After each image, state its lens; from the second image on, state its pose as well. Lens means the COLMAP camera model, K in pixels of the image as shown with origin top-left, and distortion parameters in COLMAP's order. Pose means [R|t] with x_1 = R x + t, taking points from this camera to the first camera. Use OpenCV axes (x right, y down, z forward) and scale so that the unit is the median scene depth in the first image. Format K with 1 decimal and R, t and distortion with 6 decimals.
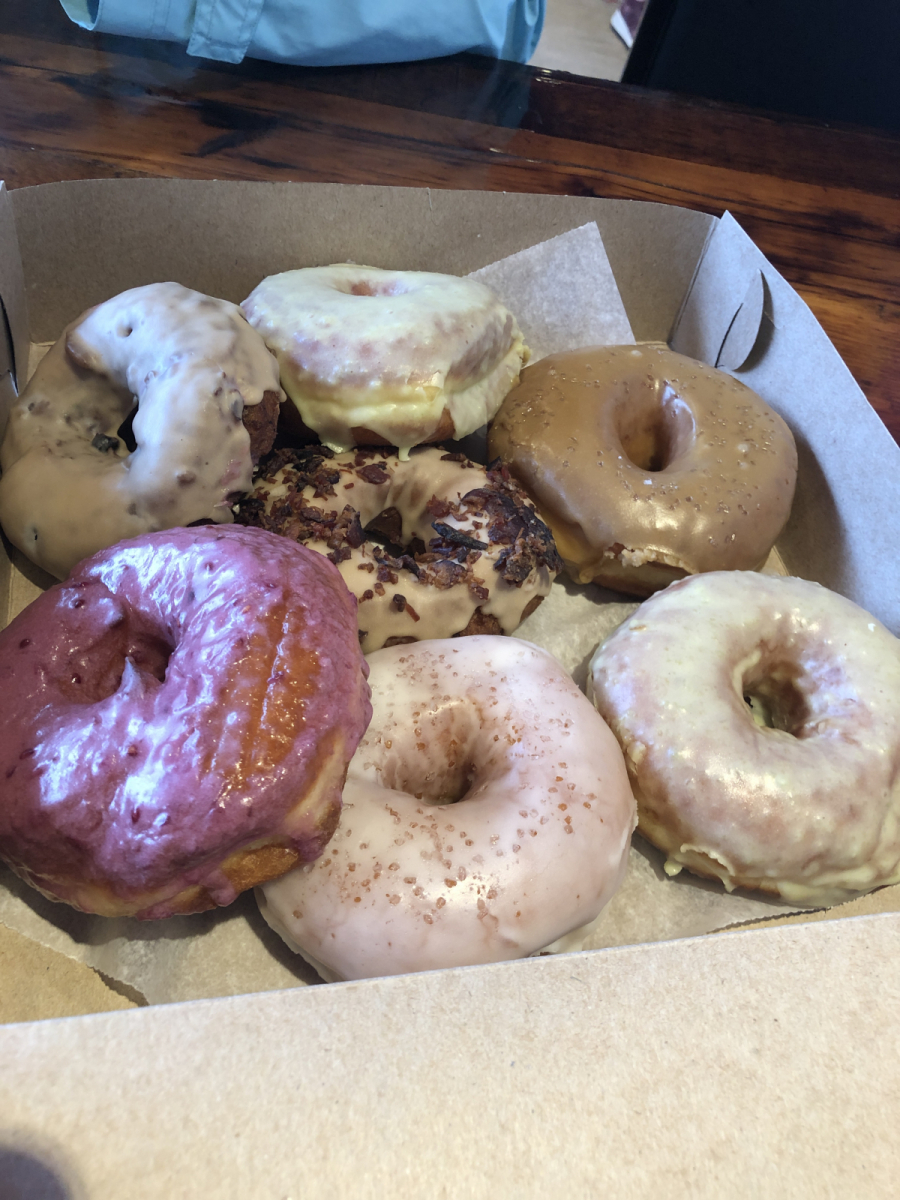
lens RADIAL K [[1013.2, 0, 450.0], [0, 1013.2, 600.0], [0, 0, 1]] dist [-0.009745, -0.011034]
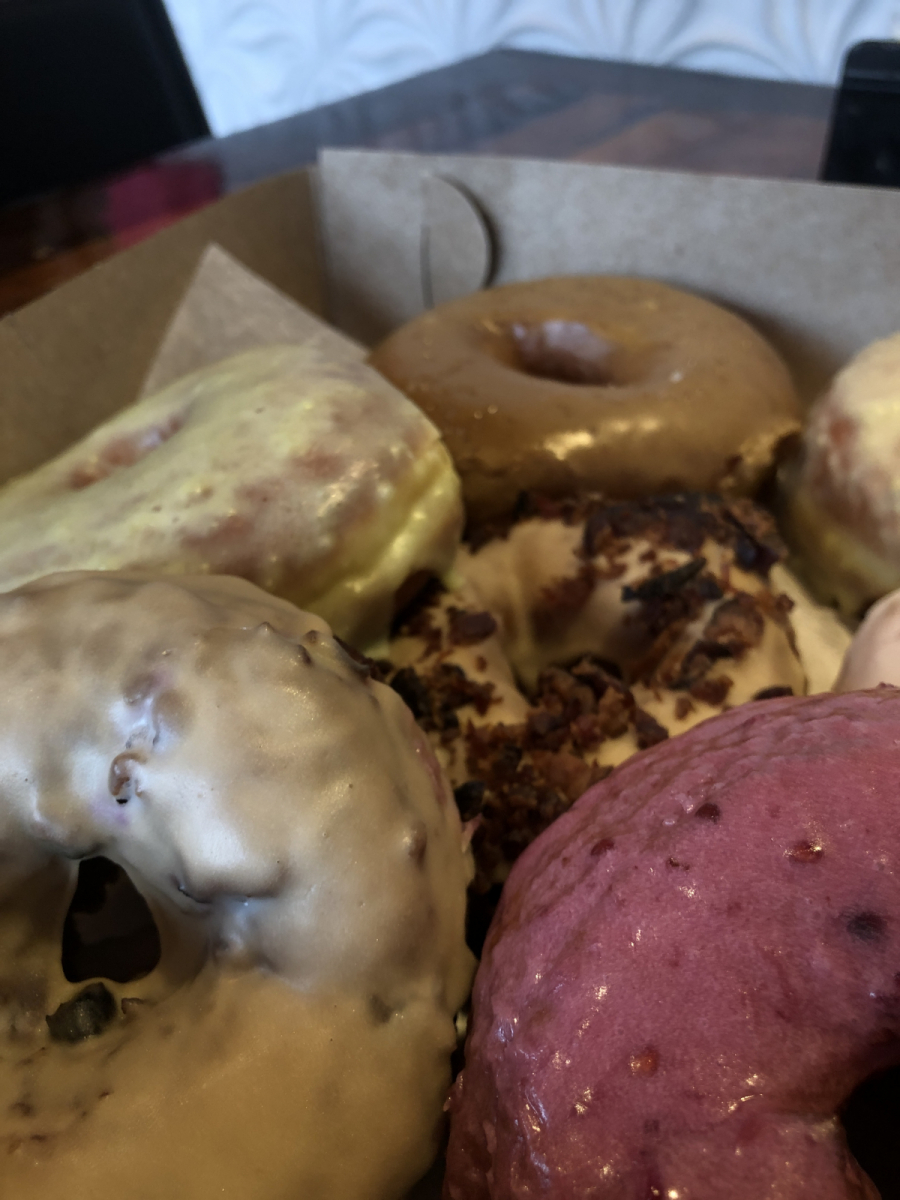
lens RADIAL K [[1038.6, 0, 450.0], [0, 1038.6, 600.0], [0, 0, 1]] dist [0.041664, -0.145356]
pose [[0.530301, -0.651513, 0.542506, -0.386347], [0.738920, 0.668905, 0.081014, -0.193926], [-0.415667, 0.357907, 0.836136, 0.552086]]
